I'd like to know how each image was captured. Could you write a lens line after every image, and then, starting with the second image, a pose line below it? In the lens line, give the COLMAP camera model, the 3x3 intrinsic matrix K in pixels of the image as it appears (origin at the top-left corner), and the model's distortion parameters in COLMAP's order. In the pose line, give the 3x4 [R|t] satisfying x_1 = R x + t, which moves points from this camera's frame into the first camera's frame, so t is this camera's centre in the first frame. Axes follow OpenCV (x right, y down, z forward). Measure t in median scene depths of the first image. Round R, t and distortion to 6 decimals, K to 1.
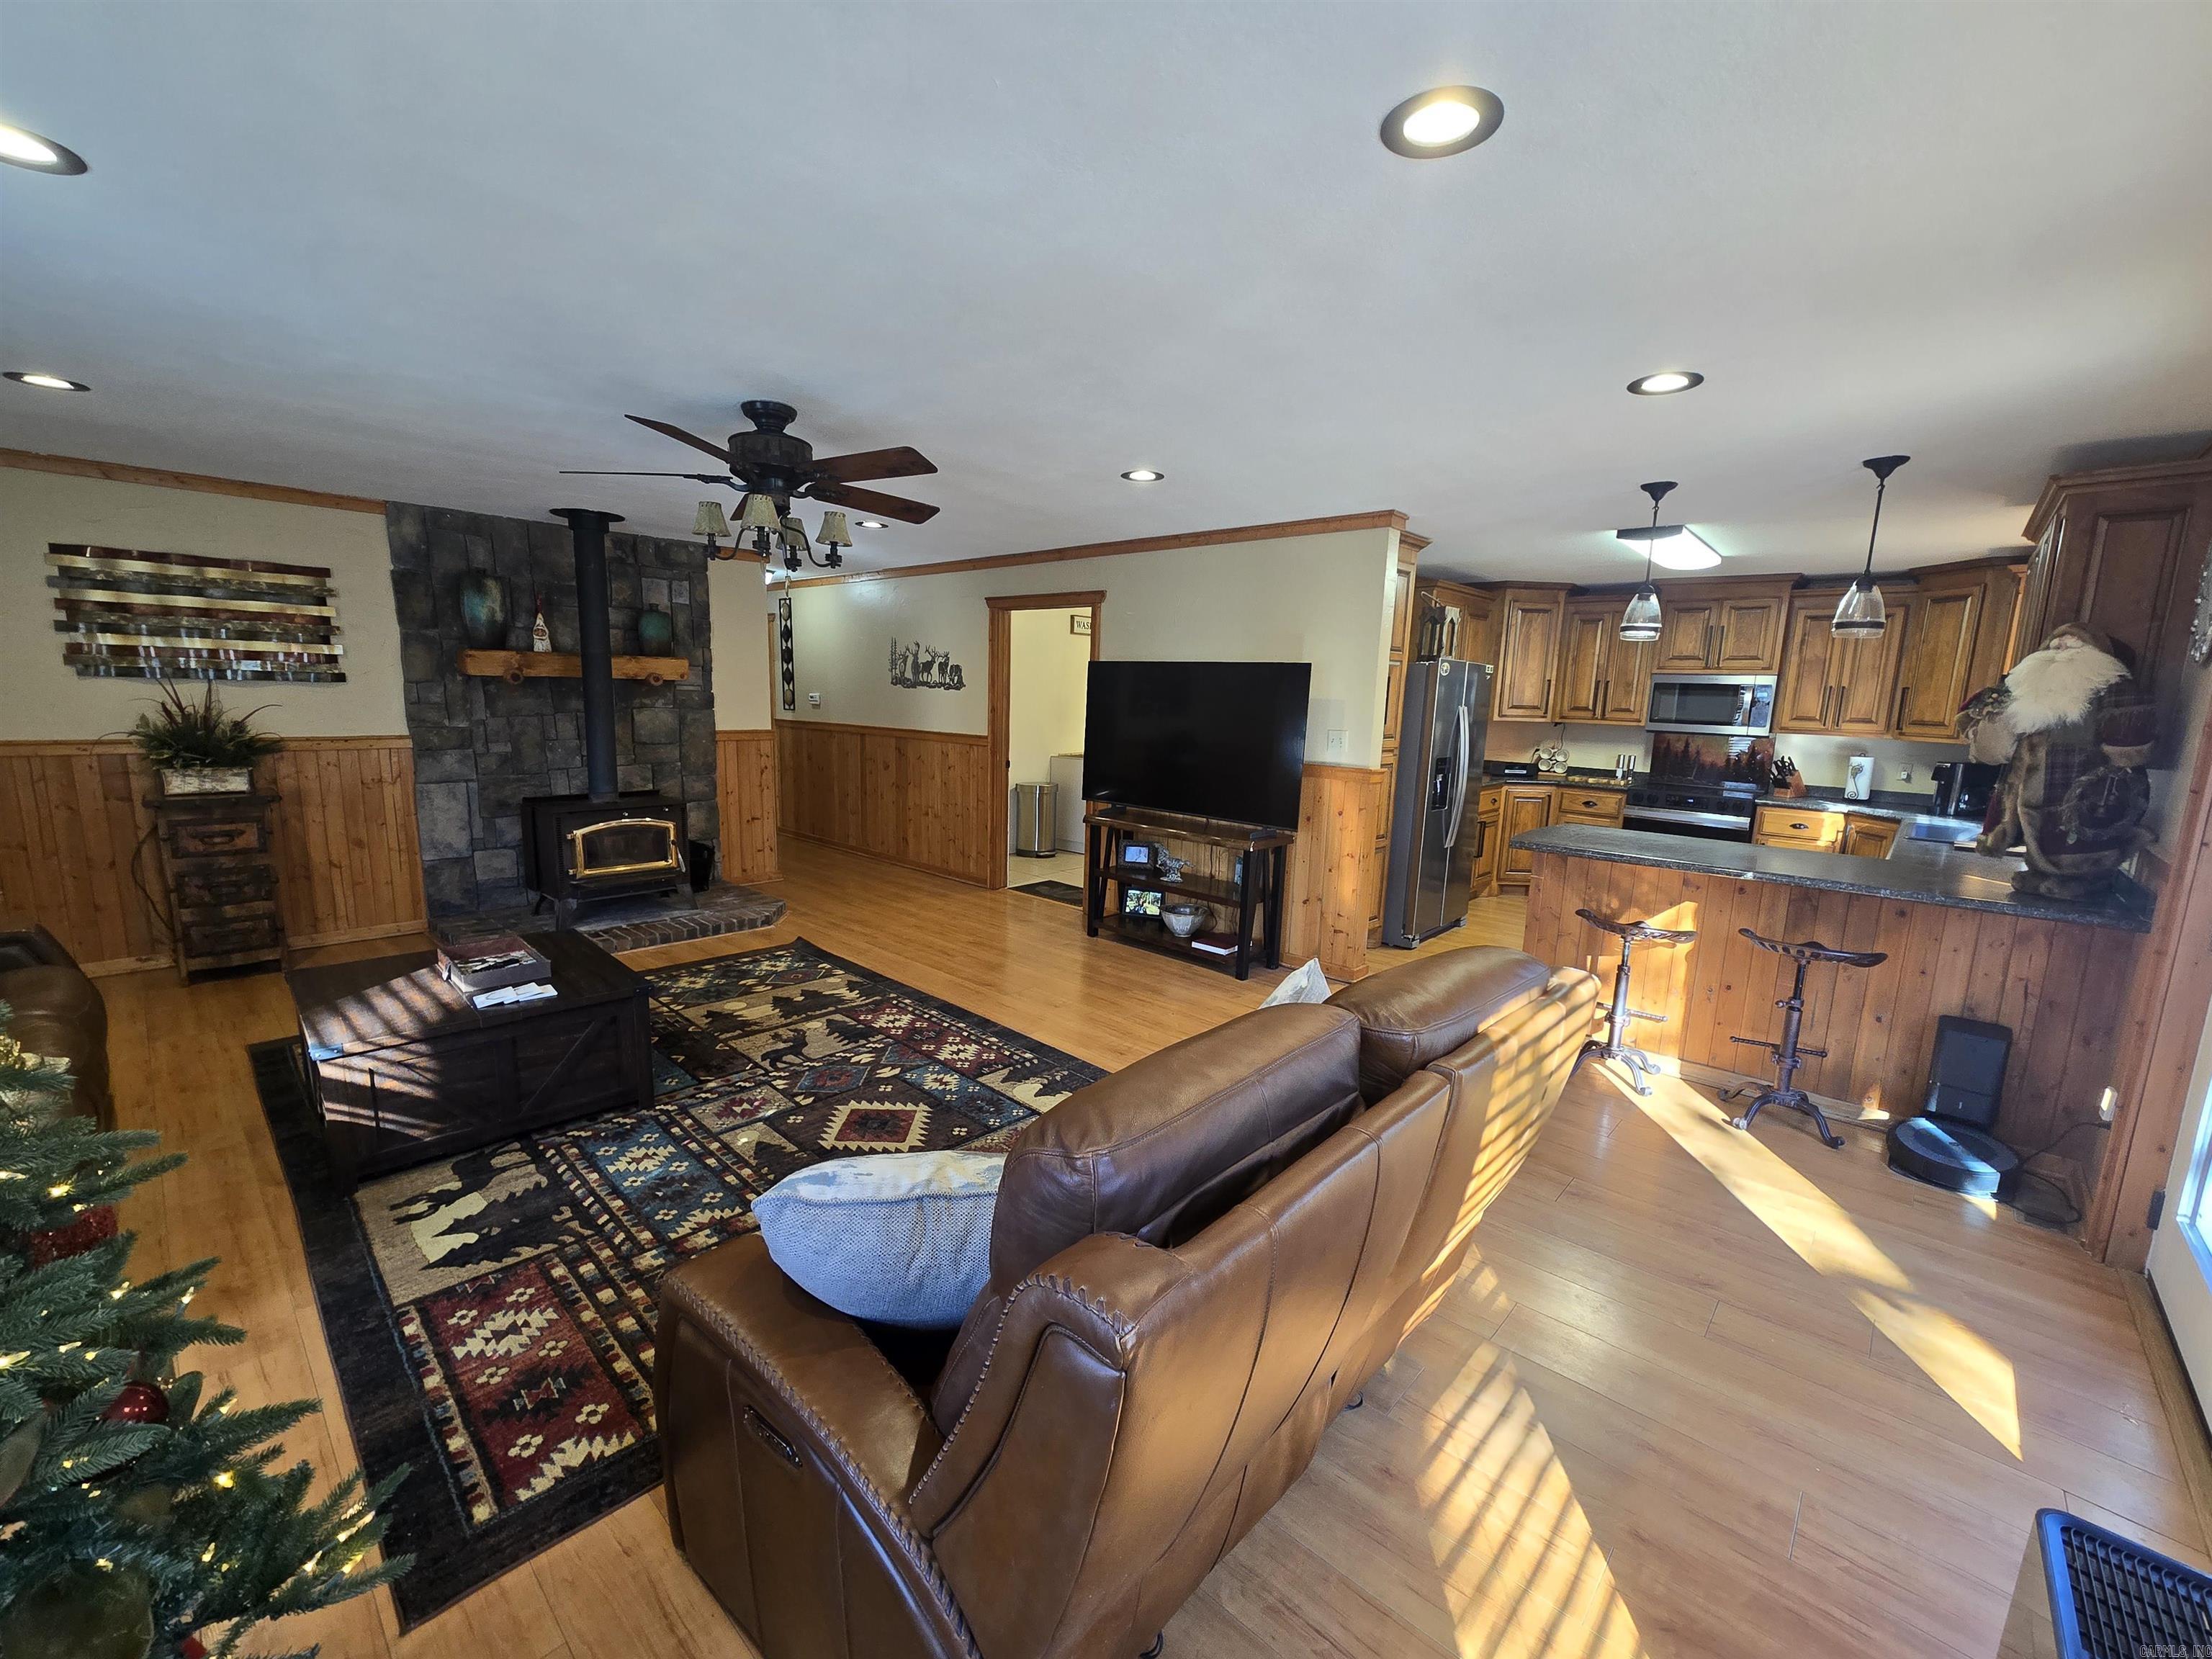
lens RADIAL K [[905.9, 0, 1102.8], [0, 905.9, 845.6], [0, 0, 1]] dist [-0.001088, -0.001200]
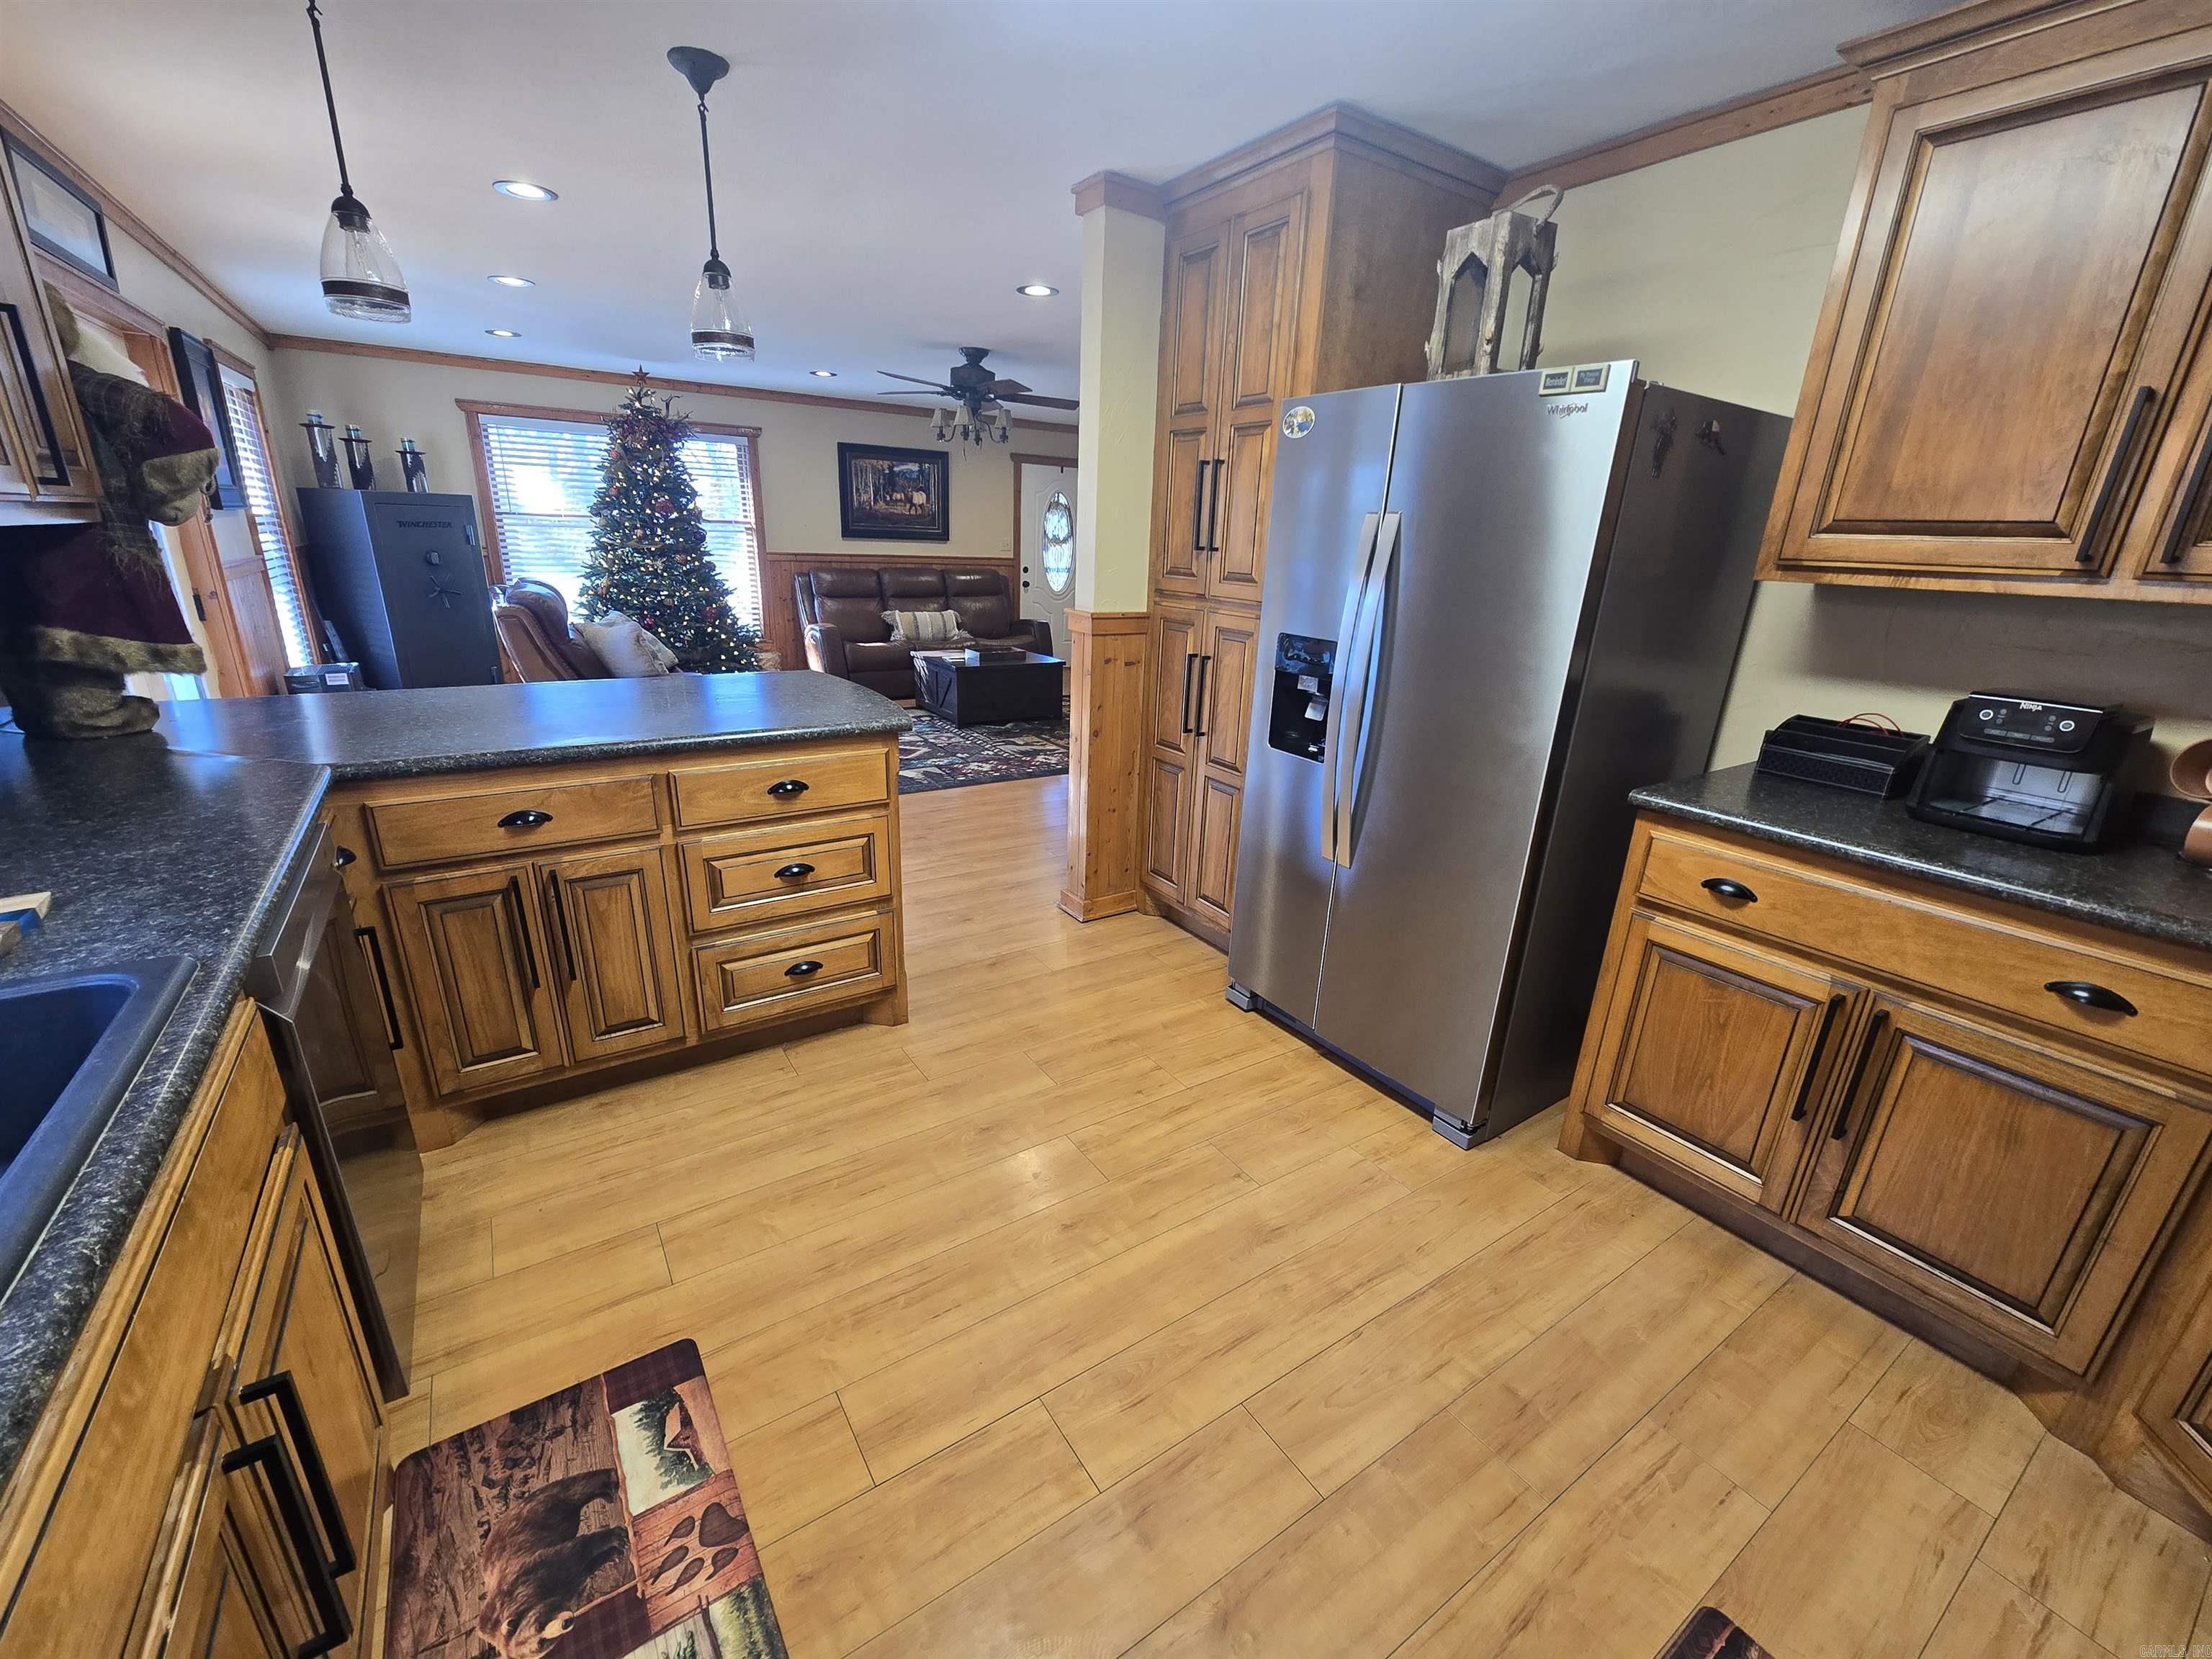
lens RADIAL K [[905.9, 0, 1099.6], [0, 905.9, 848.8], [0, 0, 1]] dist [-0.001088, -0.001200]
pose [[-0.236579, 0.282969, -0.929494, 0.927259], [-0.209687, 0.919237, 0.333218, -0.142042], [0.948716, 0.273736, -0.158137, 1.107669]]
